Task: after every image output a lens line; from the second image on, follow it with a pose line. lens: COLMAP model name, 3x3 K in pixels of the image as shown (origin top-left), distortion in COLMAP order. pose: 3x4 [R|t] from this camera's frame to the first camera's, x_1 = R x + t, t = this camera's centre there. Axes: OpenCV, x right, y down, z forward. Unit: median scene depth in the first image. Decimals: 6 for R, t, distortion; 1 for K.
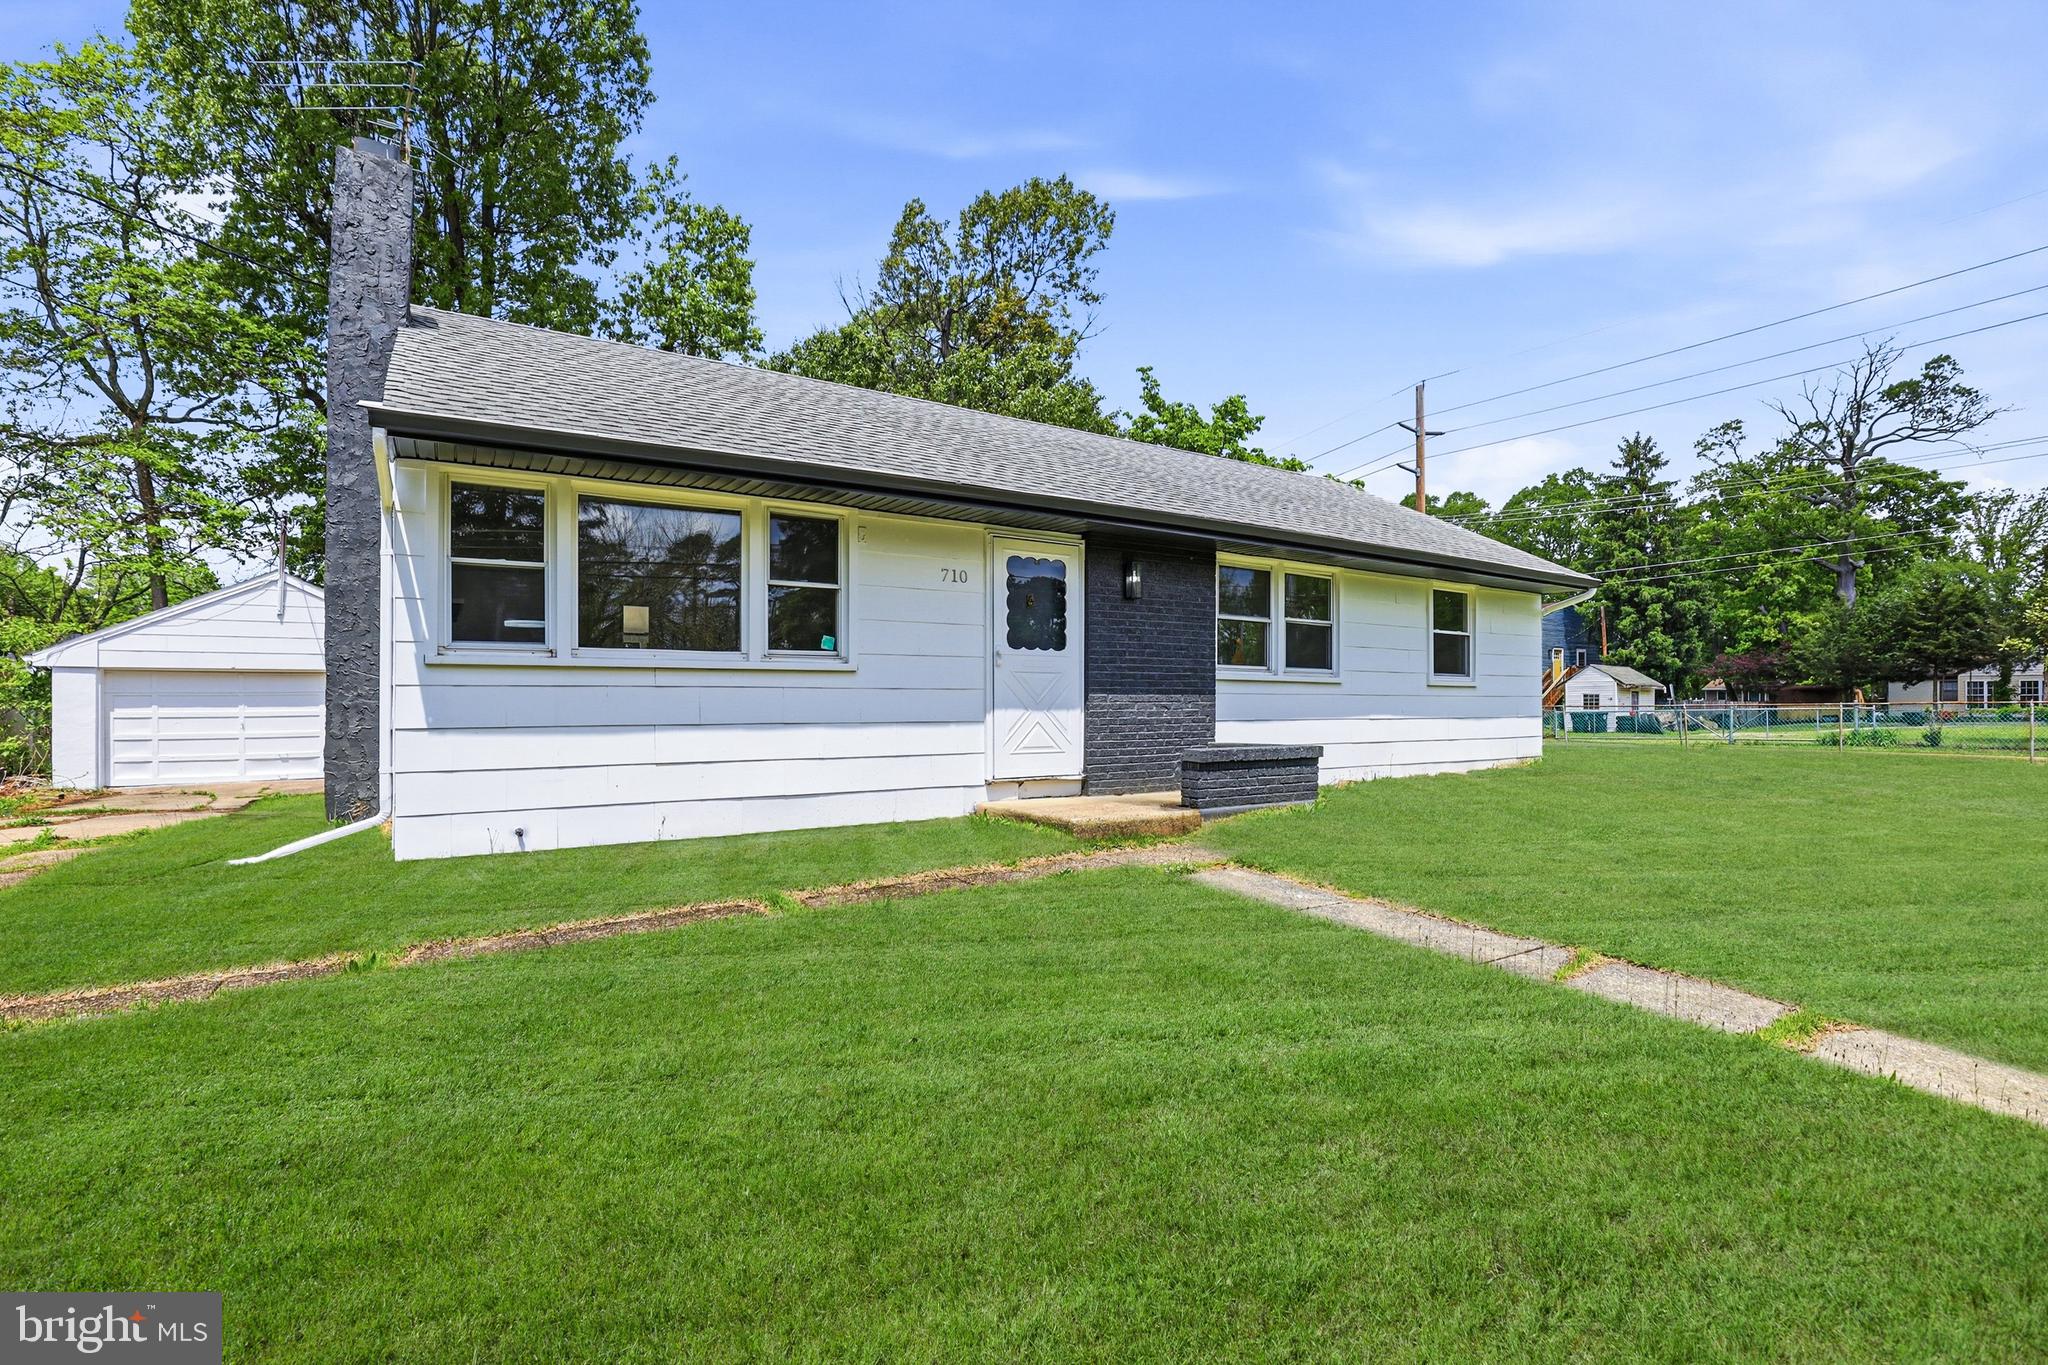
lens RADIAL K [[903.7, 0, 1116.1], [0, 903.7, 708.8], [0, 0, 1]] dist [-0.017888, -0.000135]
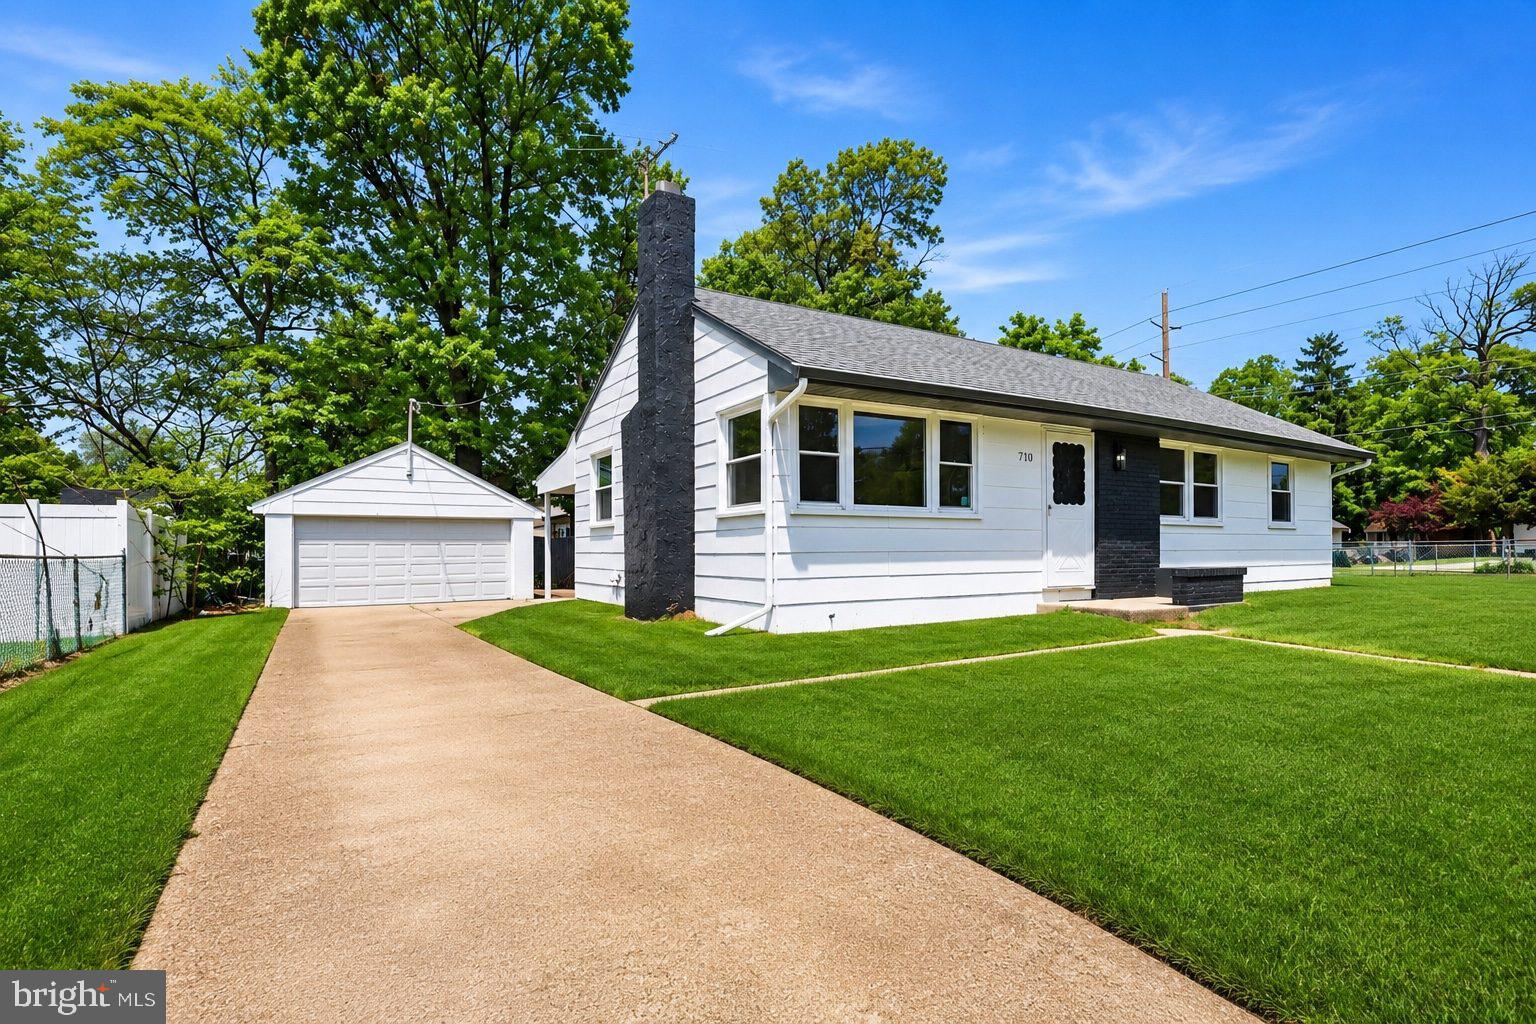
lens RADIAL K [[772.1, 0, 828.2], [0, 772.1, 531.7], [0, 0, 1]] dist [-0.026229, -0.000182]
pose [[0.999999, -0.000245, -0.001126, -0.356798], [0.000223, 0.999814, -0.019292, 0.004057], [0.001130, 0.019292, 0.999813, -0.218169]]
